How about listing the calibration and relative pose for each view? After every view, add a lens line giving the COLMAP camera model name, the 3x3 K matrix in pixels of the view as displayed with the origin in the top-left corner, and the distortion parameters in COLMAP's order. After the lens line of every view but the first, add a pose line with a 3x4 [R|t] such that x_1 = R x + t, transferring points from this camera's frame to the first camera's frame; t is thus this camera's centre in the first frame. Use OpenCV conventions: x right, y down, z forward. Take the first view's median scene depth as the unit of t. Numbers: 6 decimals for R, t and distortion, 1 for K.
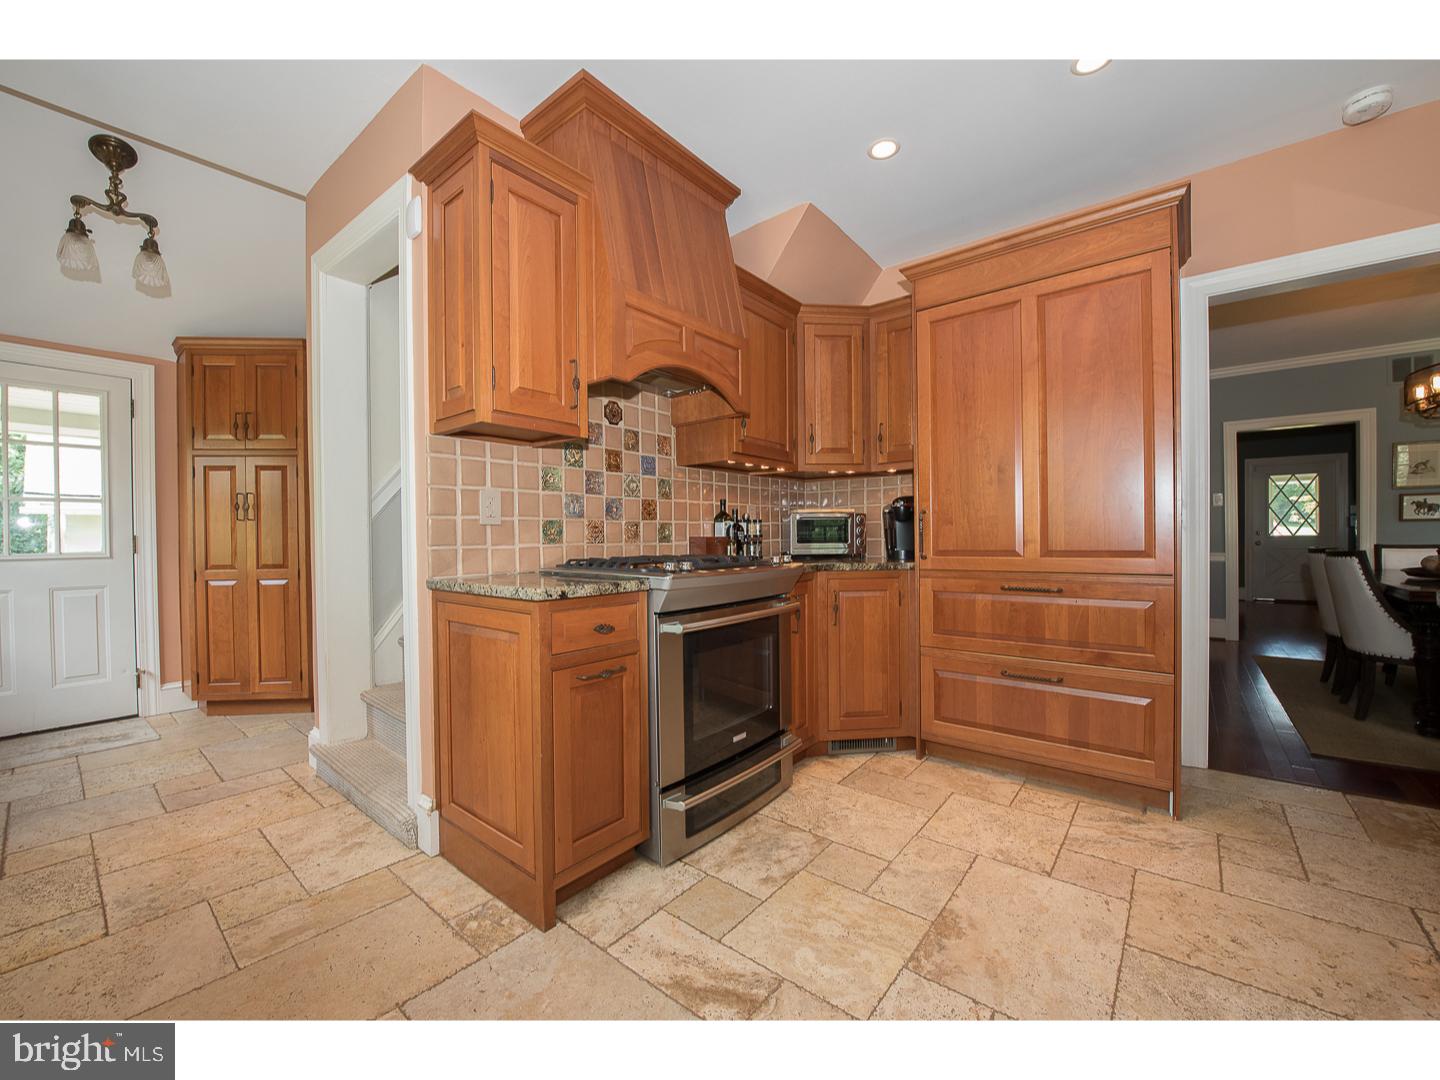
lens RADIAL K [[571.6, 0, 721.6], [0, 571.6, 542.1], [0, 0, 1]] dist [-0.013045, -0.005391]
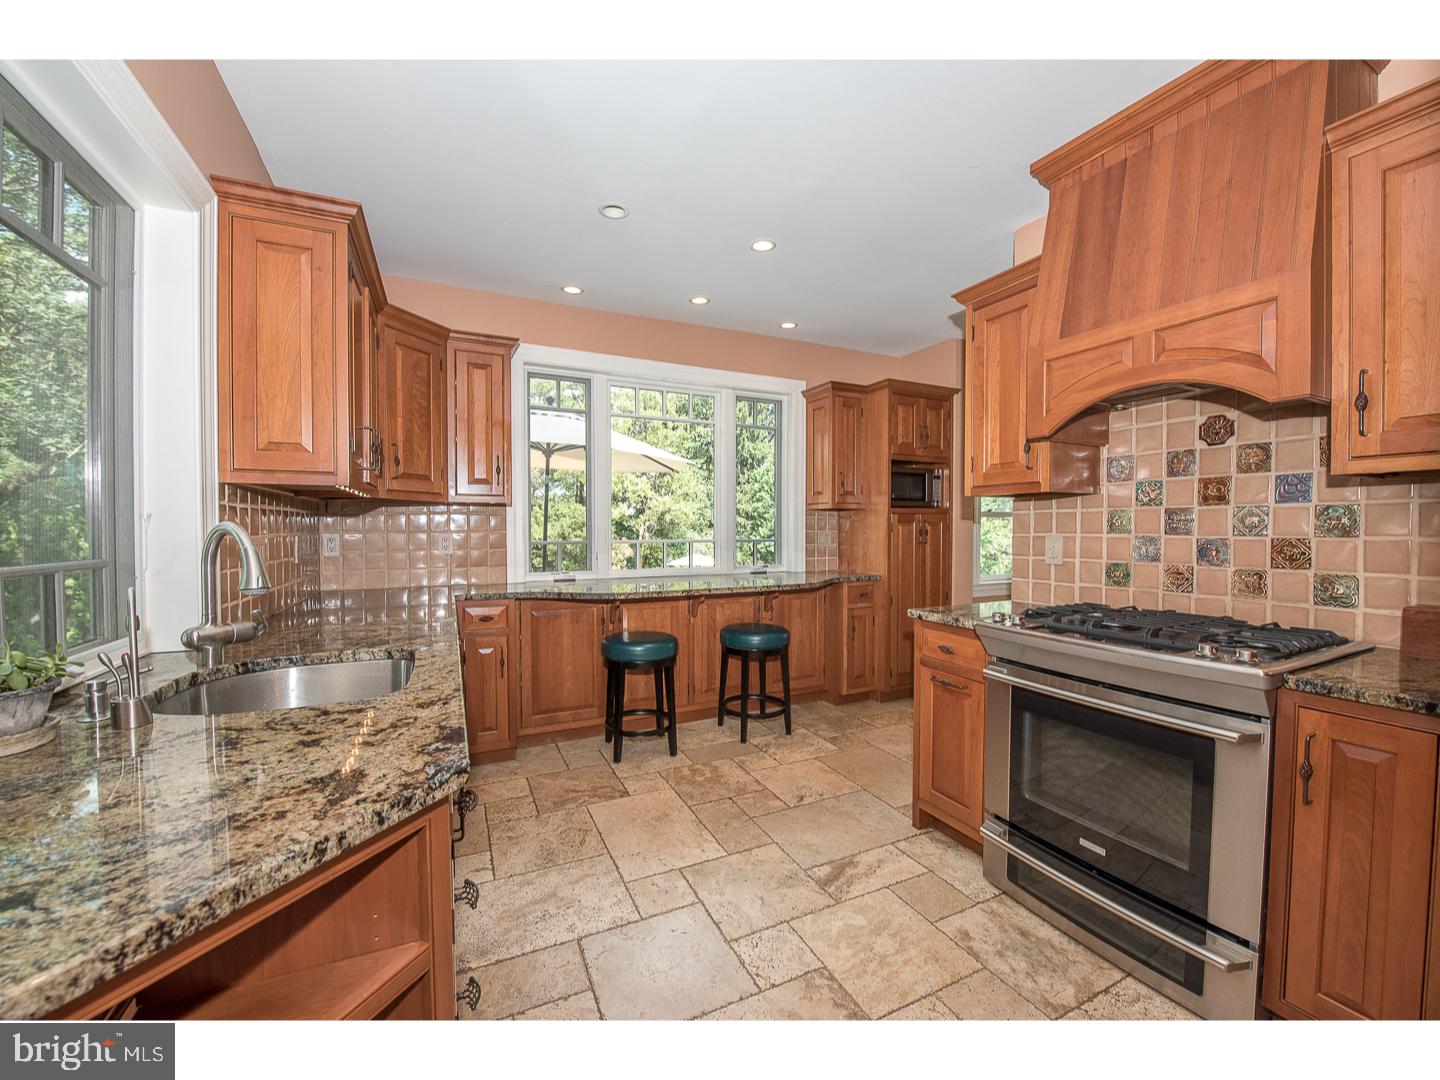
lens RADIAL K [[571.6, 0, 721.6], [0, 571.6, 542.1], [0, 0, 1]] dist [-0.013045, -0.005391]
pose [[-0.422156, 0.034084, -0.905882, 0.879665], [-0.002182, 0.999252, 0.038615, -0.109647], [0.906521, 0.018278, -0.421766, 0.777063]]
